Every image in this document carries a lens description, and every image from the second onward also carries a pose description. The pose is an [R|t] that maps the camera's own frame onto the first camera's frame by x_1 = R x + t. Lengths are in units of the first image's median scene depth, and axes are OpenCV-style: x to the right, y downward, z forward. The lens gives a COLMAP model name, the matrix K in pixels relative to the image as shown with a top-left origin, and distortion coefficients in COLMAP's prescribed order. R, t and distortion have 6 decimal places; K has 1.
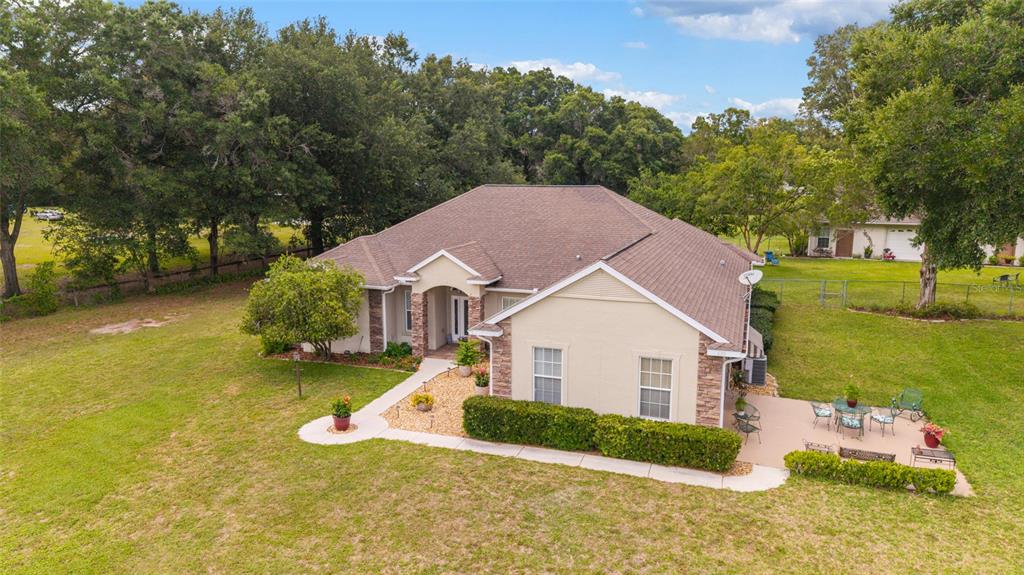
lens RADIAL K [[687.2, 0, 512.0], [0, 687.2, 287.5], [0, 0, 1]] dist [0.009062, -0.005505]
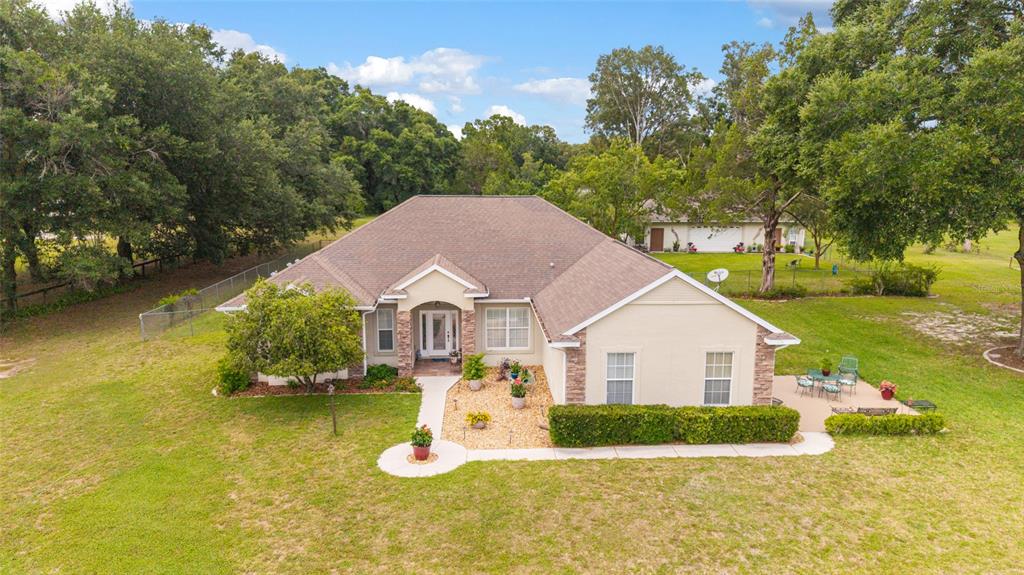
lens RADIAL K [[687.2, 0, 512.0], [0, 687.2, 287.5], [0, 0, 1]] dist [0.009062, -0.005505]
pose [[0.924181, -0.063674, 0.376611, -0.463299], [0.063526, 0.997898, 0.012826, -0.035280], [-0.376636, 0.012071, 0.926283, 0.062404]]
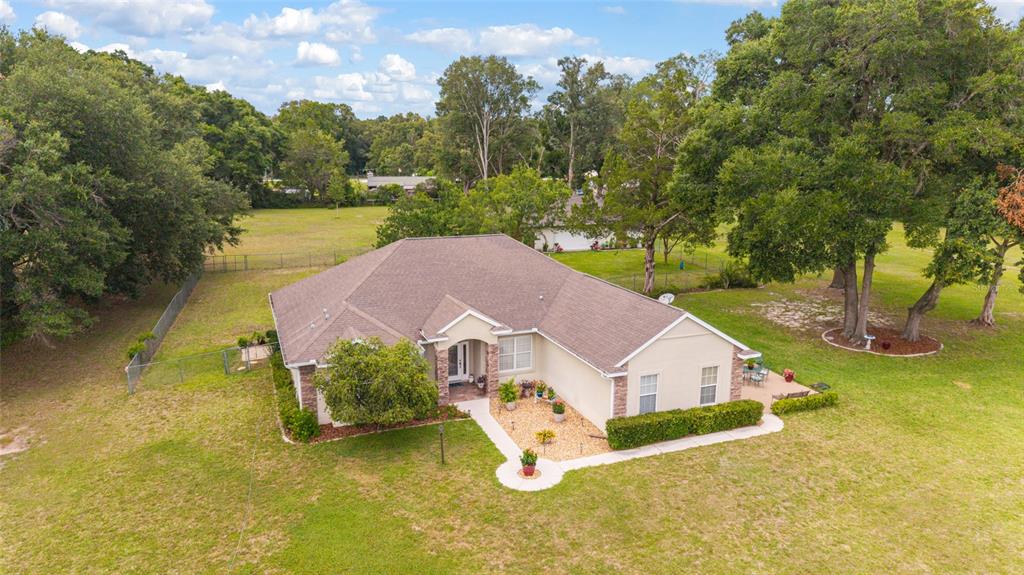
lens RADIAL K [[687.2, 0, 512.0], [0, 687.2, 287.5], [0, 0, 1]] dist [0.009062, -0.005505]
pose [[0.753806, -0.138115, 0.642417, -0.995802], [0.108142, 0.990405, 0.086038, -0.233617], [-0.648137, 0.004617, 0.761510, 0.068735]]
